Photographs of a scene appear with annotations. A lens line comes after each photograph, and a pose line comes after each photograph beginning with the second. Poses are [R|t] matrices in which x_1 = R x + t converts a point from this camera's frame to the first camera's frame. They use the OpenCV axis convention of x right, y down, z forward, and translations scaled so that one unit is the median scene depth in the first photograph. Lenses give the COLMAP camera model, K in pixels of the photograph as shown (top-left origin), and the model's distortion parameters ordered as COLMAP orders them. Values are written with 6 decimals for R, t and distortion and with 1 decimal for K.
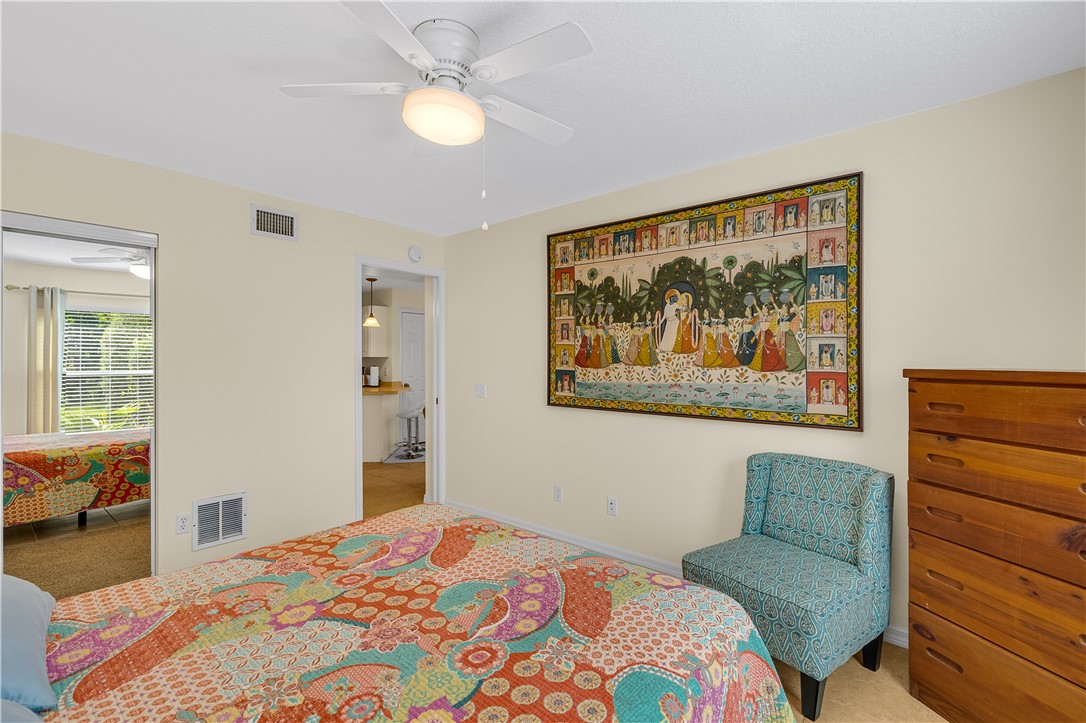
lens RADIAL K [[521.4, 0, 543.0], [0, 521.4, 361.5], [0, 0, 1]] dist [0.000682, 0.000242]
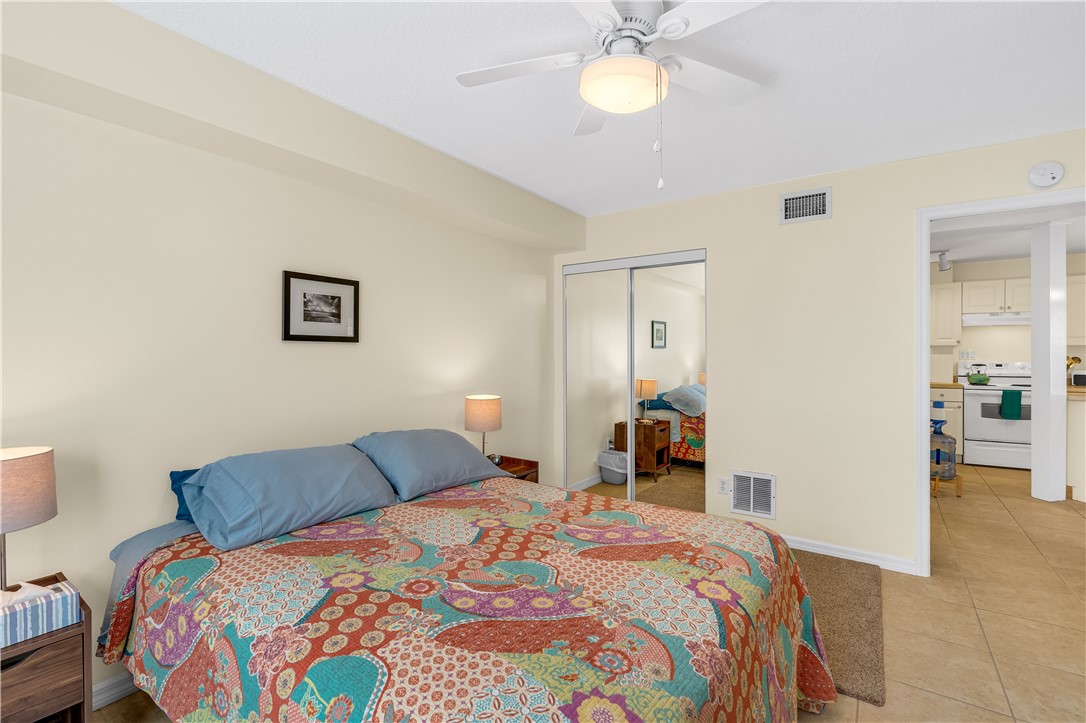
lens RADIAL K [[521.4, 0, 543.0], [0, 521.4, 361.5], [0, 0, 1]] dist [0.000682, 0.000242]
pose [[0.033693, 0.015359, -0.999314, 0.900352], [0.004647, 0.999869, 0.015524, 0.008133], [0.999421, -0.005167, 0.033618, 1.004499]]
